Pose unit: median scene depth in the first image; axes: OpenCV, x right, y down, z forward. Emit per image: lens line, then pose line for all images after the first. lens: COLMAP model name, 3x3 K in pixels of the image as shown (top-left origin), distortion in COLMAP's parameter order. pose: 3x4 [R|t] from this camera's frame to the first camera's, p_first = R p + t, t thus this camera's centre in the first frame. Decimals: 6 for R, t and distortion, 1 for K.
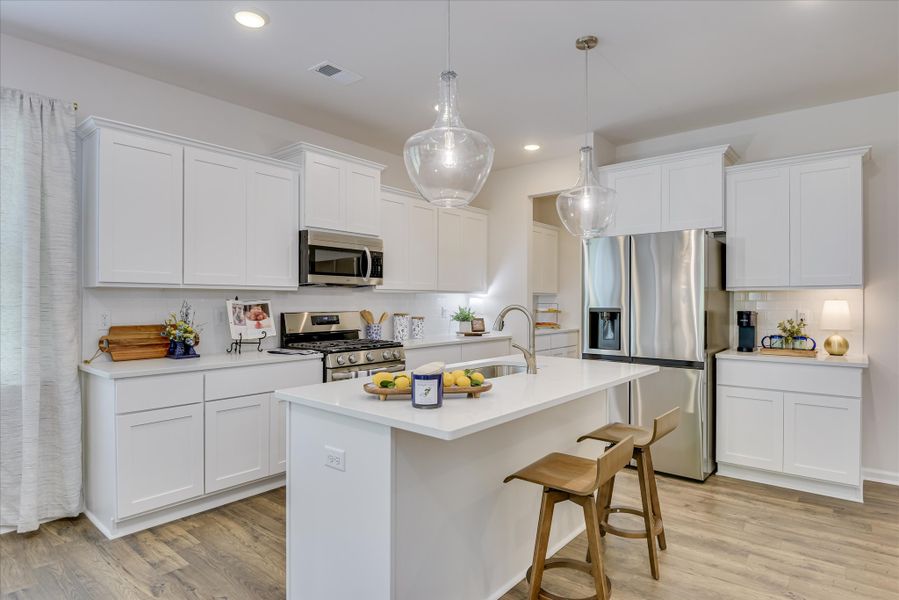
lens RADIAL K [[487.2, 0, 446.8], [0, 487.2, 300.3], [0, 0, 1]] dist [-0.019813, -0.000974]
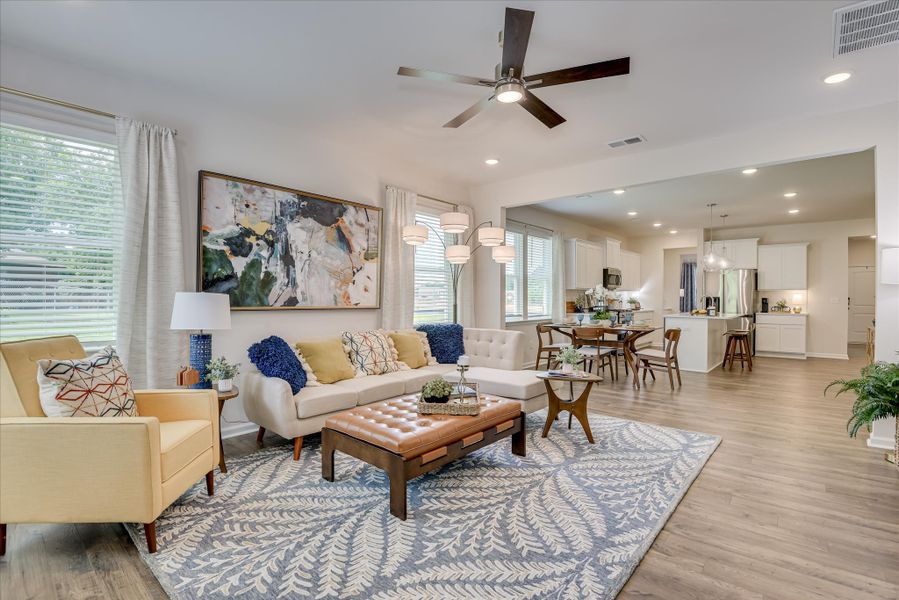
lens RADIAL K [[457.0, 0, 452.6], [0, 457.0, 300.3], [0, 0, 1]] dist [-0.001985, -0.000148]
pose [[0.999999, 0.001191, 0.000520, -1.112038], [-0.001195, 0.999969, 0.007819, 0.017514], [-0.000510, -0.007820, 0.999969, -1.532991]]
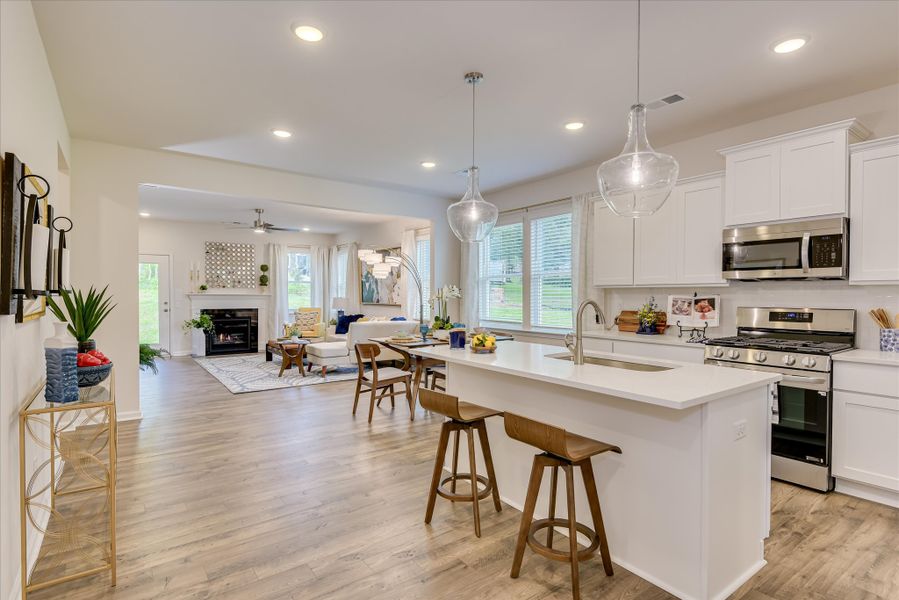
lens RADIAL K [[457.0, 0, 449.7], [0, 457.0, 298.7], [0, 0, 1]] dist [-0.001985, -0.000148]
pose [[-0.241128, 0.007520, -0.970464, 0.937280], [0.001349, 0.999972, 0.007414, -0.001518], [0.970492, 0.000479, -0.241131, 0.731713]]
